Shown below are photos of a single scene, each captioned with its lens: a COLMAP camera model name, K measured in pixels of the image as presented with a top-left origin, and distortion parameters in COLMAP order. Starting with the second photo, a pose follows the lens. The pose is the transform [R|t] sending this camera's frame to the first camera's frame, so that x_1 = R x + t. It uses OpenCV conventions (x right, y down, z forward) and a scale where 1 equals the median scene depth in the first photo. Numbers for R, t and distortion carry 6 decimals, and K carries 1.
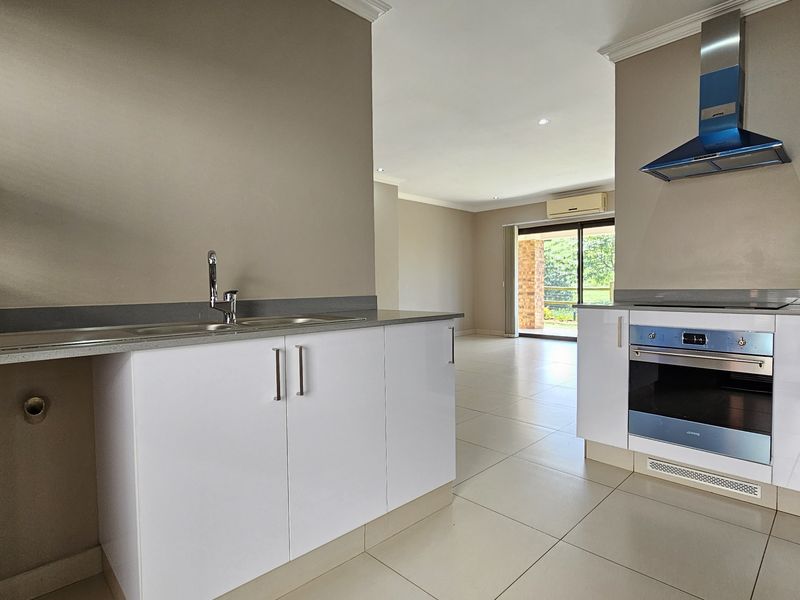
lens RADIAL K [[439.4, 0, 398.4], [0, 439.4, 301.5], [0, 0, 1]] dist [0.006384, 0.000961]
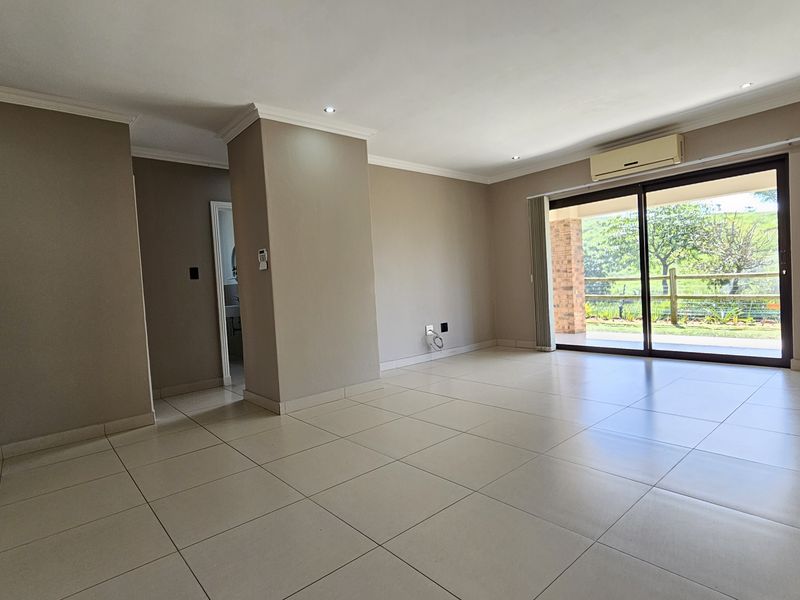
lens RADIAL K [[439.4, 0, 403.3], [0, 439.4, 299.2], [0, 0, 1]] dist [0.006384, 0.000961]
pose [[0.997813, -0.041412, -0.051525, 0.049981], [0.041525, 0.999137, 0.001115, -0.011560], [0.051434, -0.003252, 0.998671, 0.208420]]
